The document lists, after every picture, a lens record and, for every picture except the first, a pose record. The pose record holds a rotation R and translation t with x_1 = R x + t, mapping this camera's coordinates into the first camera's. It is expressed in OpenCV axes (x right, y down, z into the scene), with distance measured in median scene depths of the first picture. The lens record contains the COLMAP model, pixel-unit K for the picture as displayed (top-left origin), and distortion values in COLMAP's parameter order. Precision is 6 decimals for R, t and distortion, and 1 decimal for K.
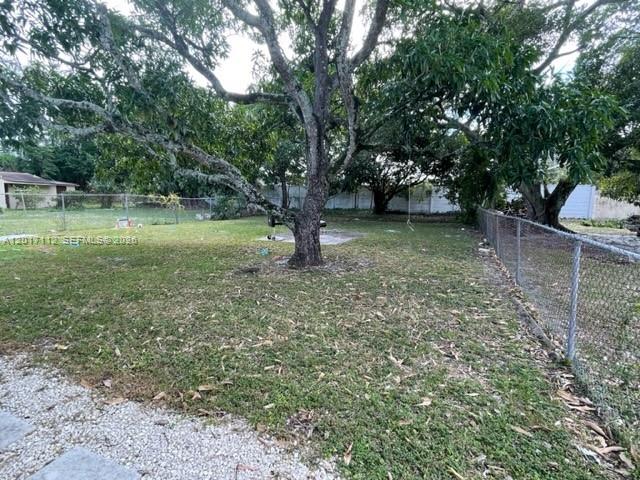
lens RADIAL K [[333.1, 0, 317.4], [0, 333.1, 237.4], [0, 0, 1]] dist [0.001667, -0.000665]
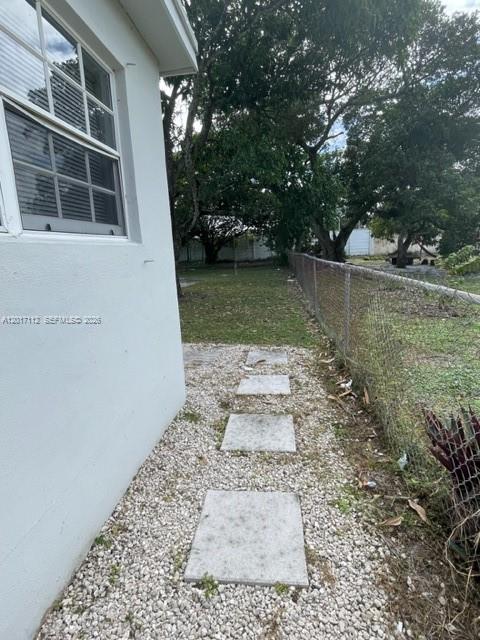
lens RADIAL K [[333.1, 0, 238.3], [0, 333.1, 322.1], [0, 0, 1]] dist [0.001667, -0.000665]
pose [[0.958989, -0.122363, 0.255669, -0.043322], [0.098417, 0.989644, 0.104490, 0.018840], [-0.265807, -0.075043, 0.961101, -0.138796]]
